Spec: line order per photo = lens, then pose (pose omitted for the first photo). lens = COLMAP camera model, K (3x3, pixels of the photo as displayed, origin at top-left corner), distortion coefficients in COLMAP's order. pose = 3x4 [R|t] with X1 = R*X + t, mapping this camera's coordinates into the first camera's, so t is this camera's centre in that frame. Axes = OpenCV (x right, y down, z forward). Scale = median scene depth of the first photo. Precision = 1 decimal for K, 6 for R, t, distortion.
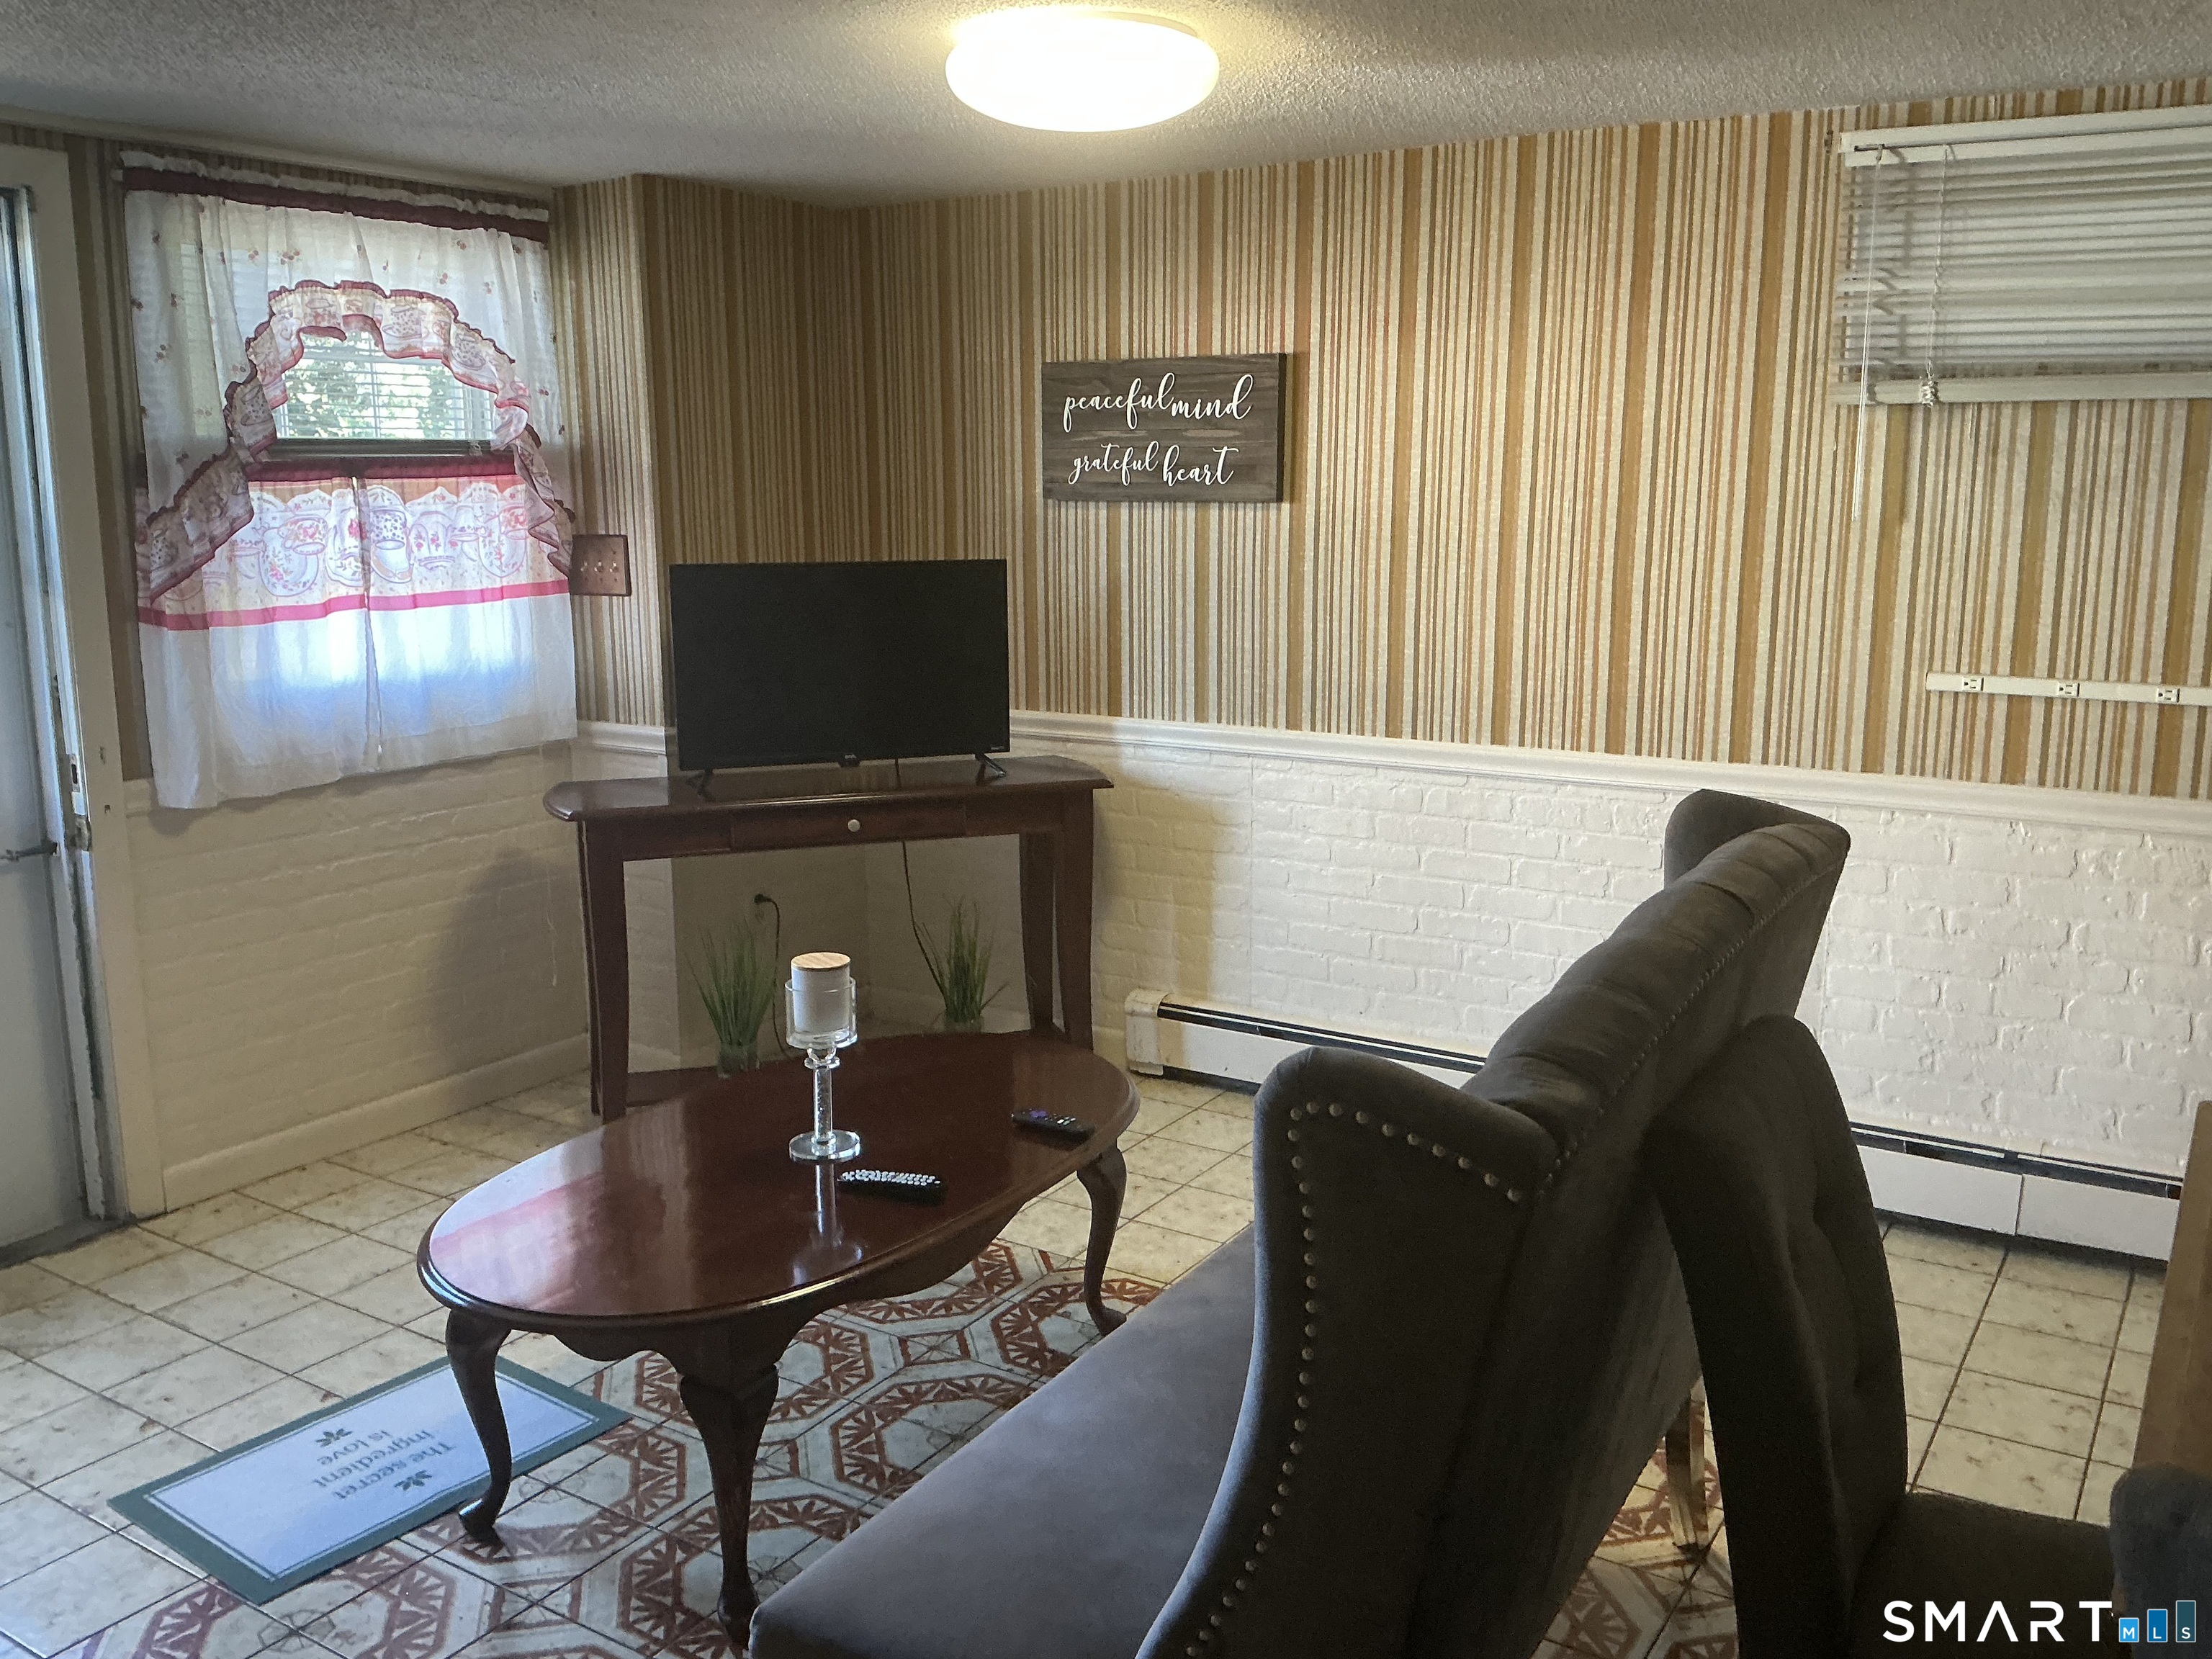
lens RADIAL K [[1911.0, 0, 1047.1], [0, 1911.0, 834.6], [0, 0, 1]] dist [0.184814, -0.333099]
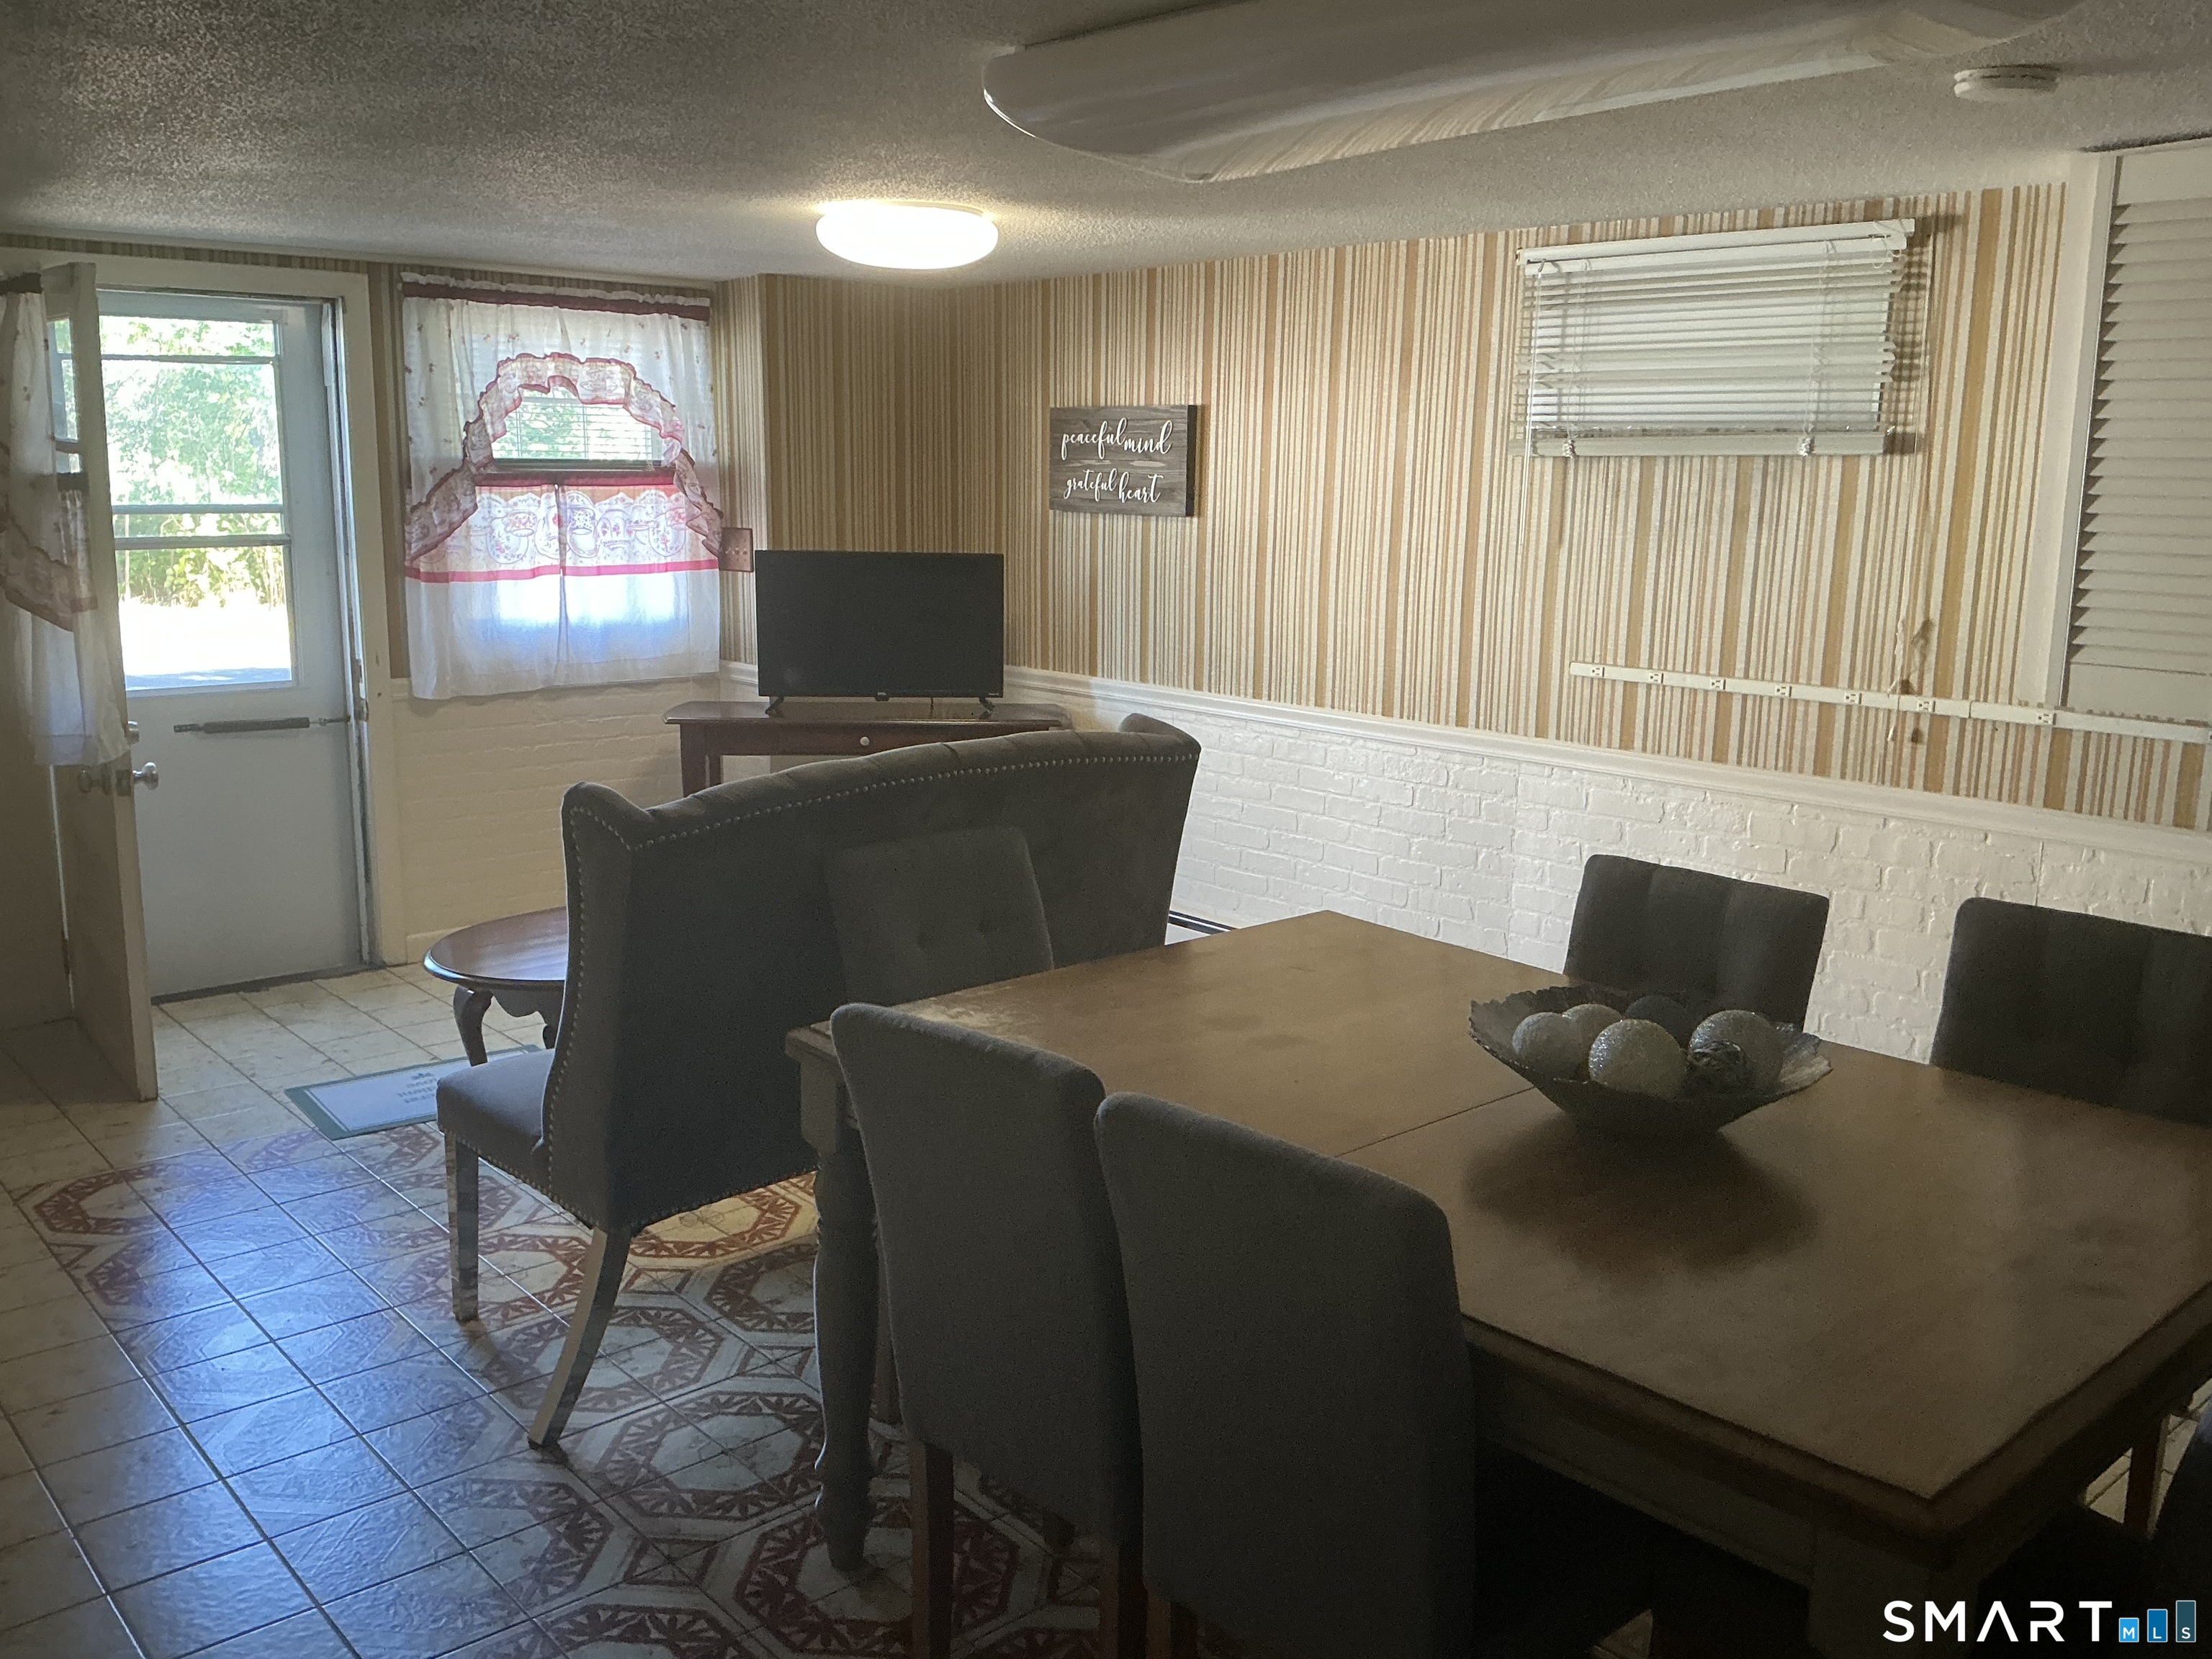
lens RADIAL K [[1911.0, 0, 1047.1], [0, 1911.0, 834.6], [0, 0, 1]] dist [0.184814, -0.333099]
pose [[0.957295, 0.071478, -0.280137, 0.437735], [-0.071037, 0.997405, 0.011742, 0.038374], [0.280249, 0.008660, 0.959888, -0.309635]]
